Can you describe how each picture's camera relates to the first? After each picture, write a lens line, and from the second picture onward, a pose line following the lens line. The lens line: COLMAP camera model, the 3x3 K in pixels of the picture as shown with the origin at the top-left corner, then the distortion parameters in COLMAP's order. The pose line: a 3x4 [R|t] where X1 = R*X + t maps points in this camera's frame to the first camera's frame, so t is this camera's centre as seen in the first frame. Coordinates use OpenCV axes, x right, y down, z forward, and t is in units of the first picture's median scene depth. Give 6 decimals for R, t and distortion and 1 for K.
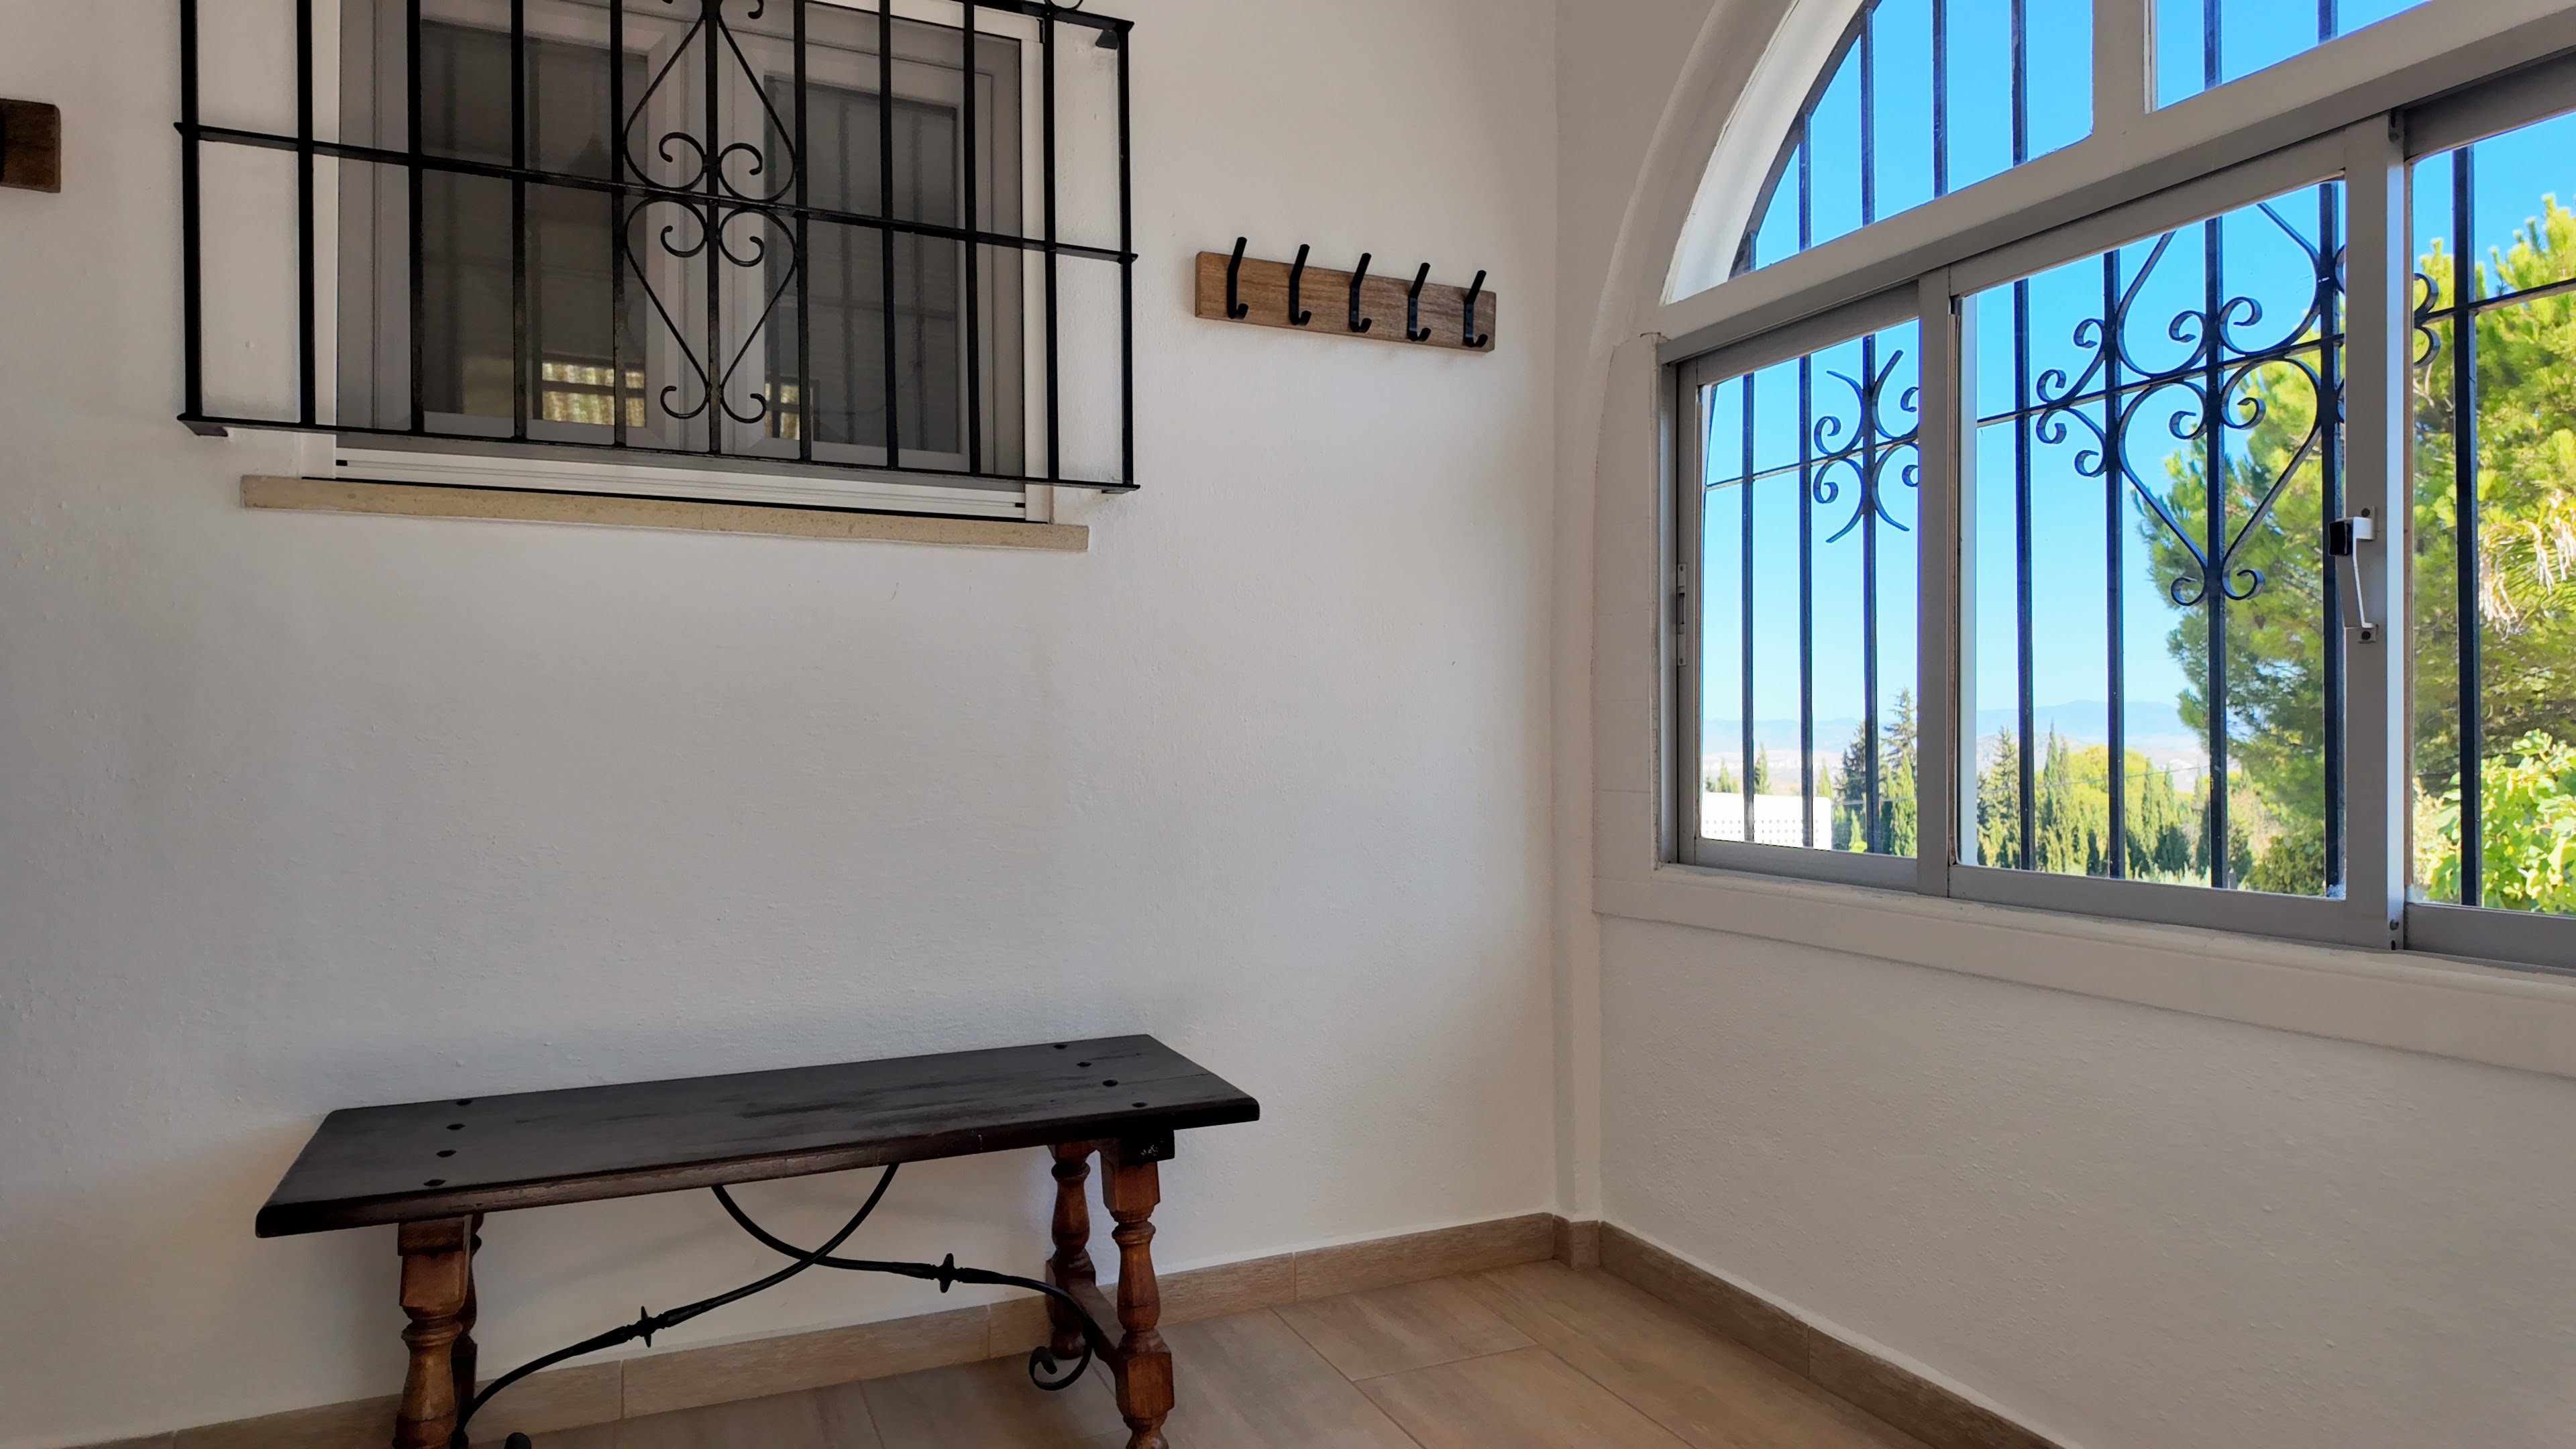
lens RADIAL K [[1485.4, 0, 1290.9], [0, 1485.4, 731.9], [0, 0, 1]] dist [0.001420, 0.000005]
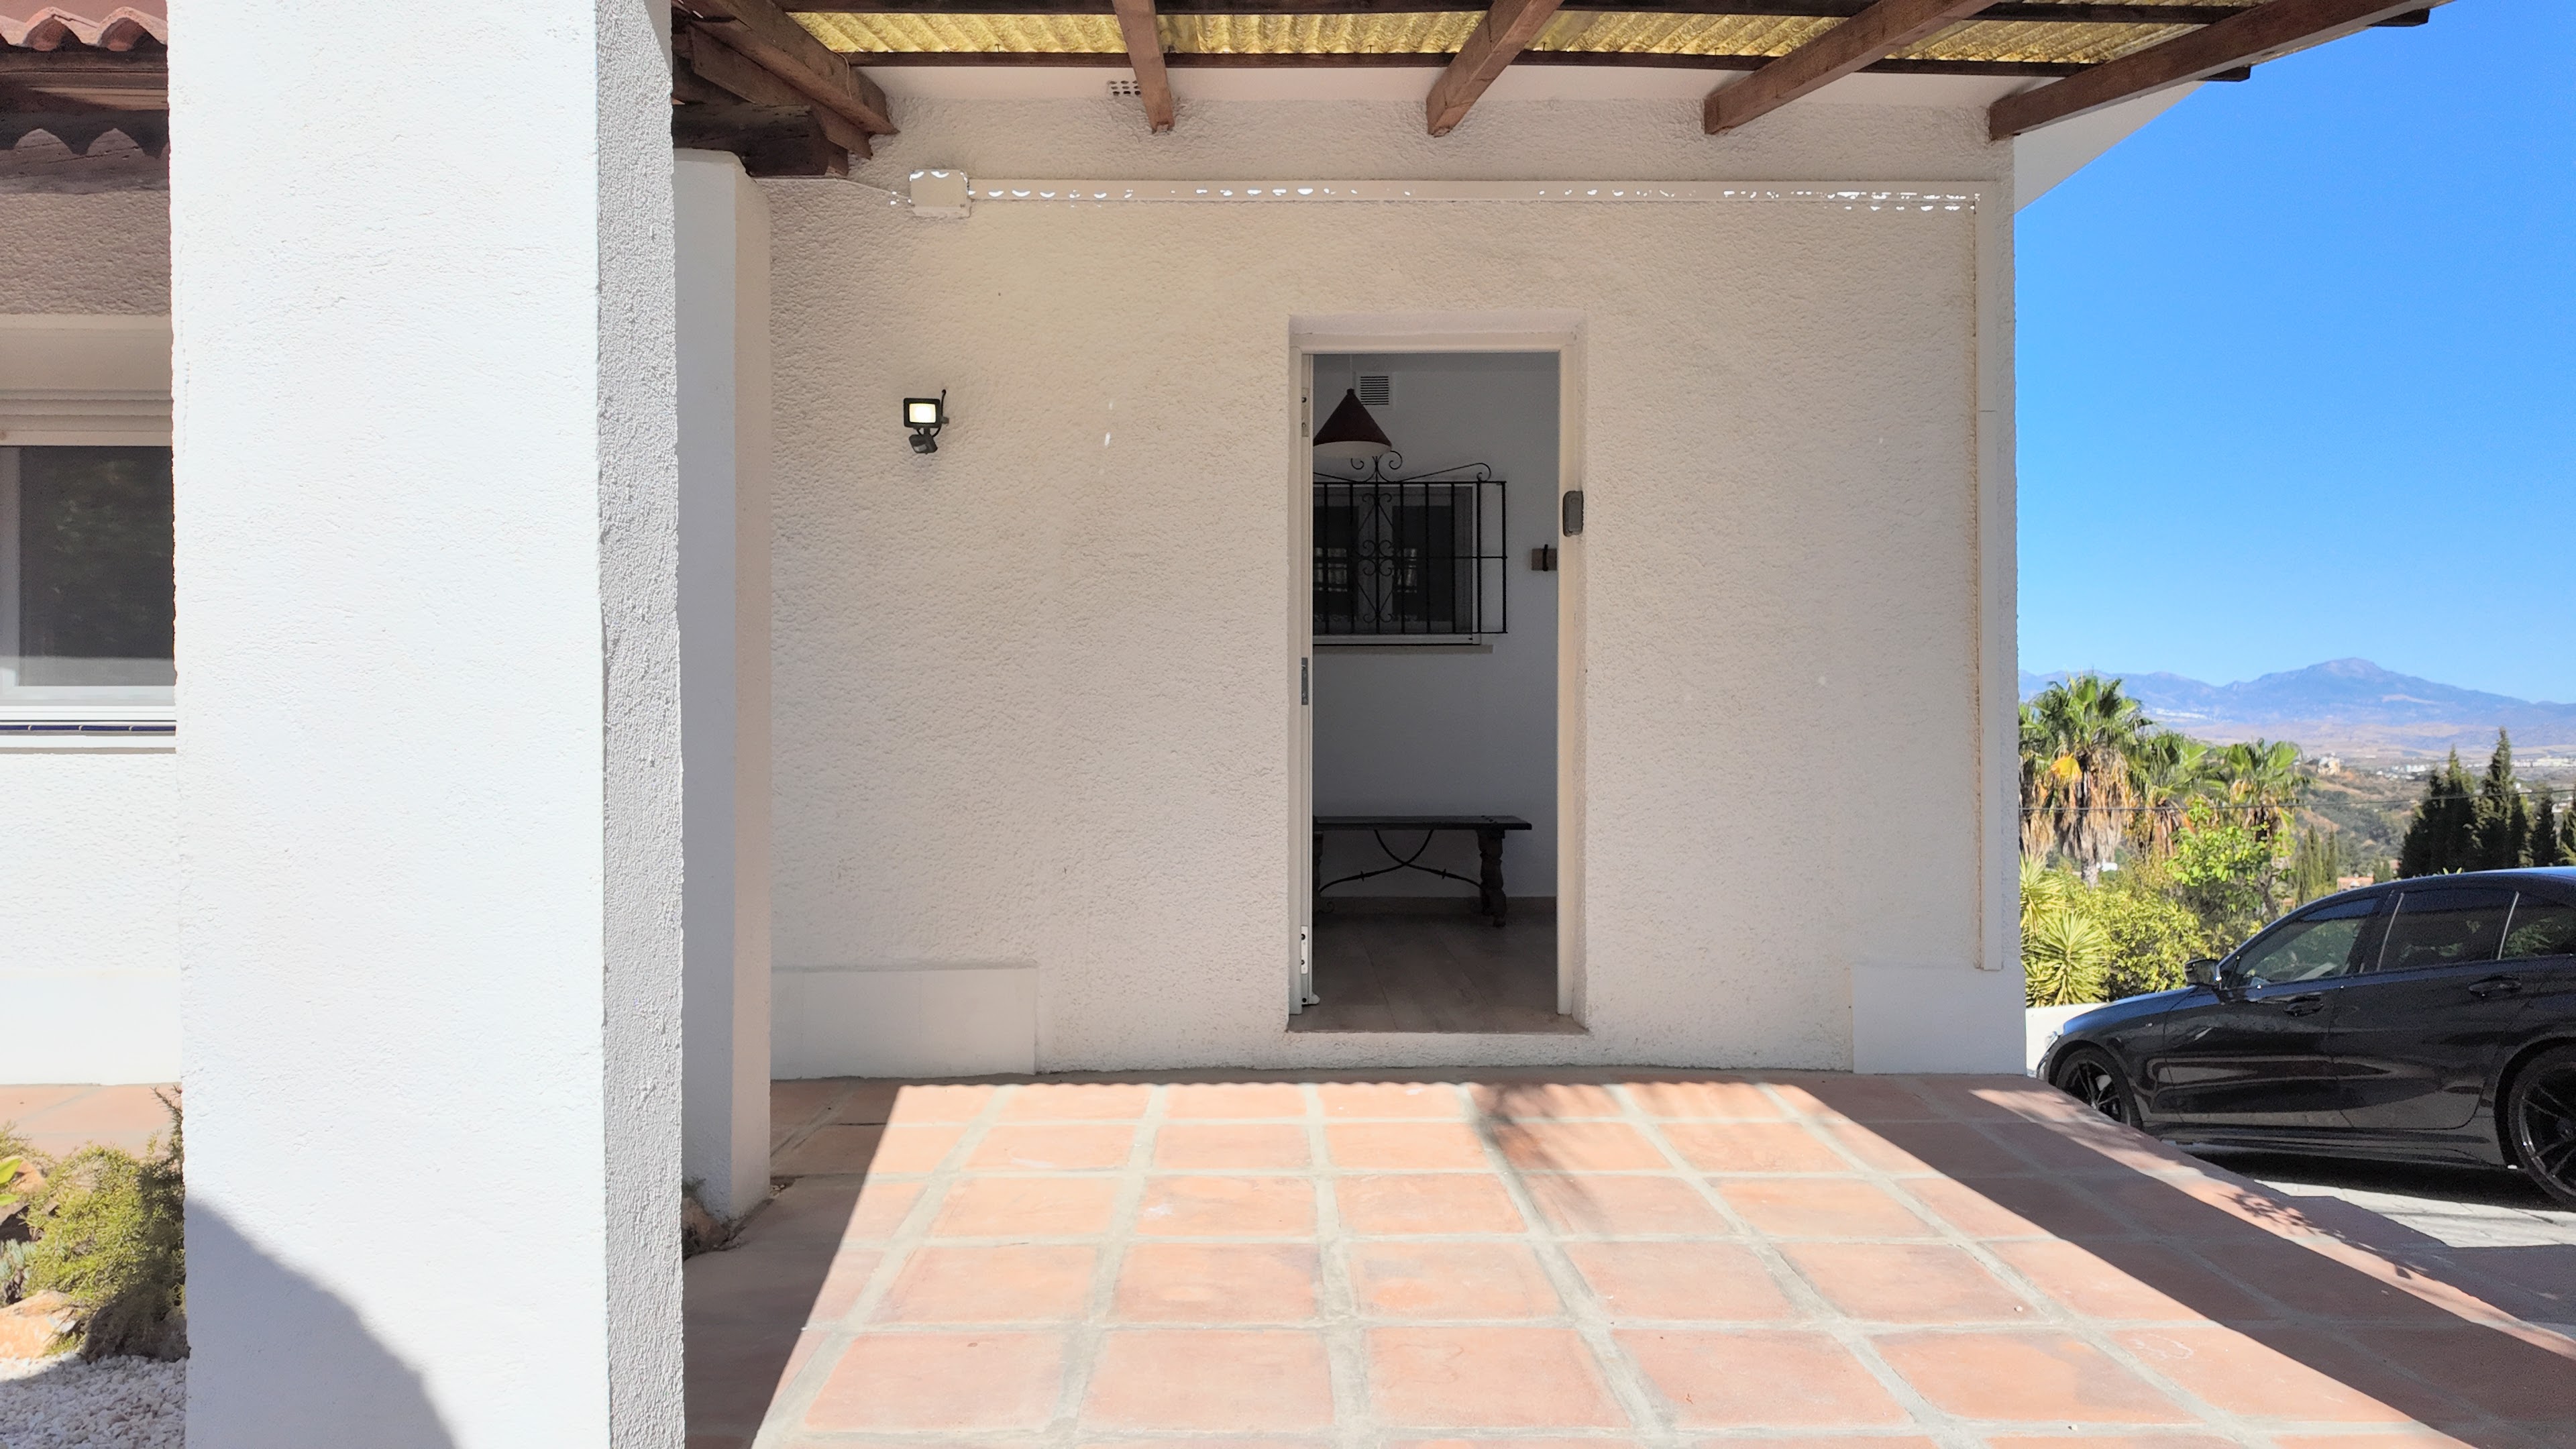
lens RADIAL K [[1485.4, 0, 1283.9], [0, 1485.4, 717.7], [0, 0, 1]] dist [0.001420, 0.000005]
pose [[0.929345, 0.008491, -0.369115, 0.594291], [-0.005022, 0.999934, 0.010358, -0.022517], [0.369178, -0.007773, 0.929326, -1.989384]]
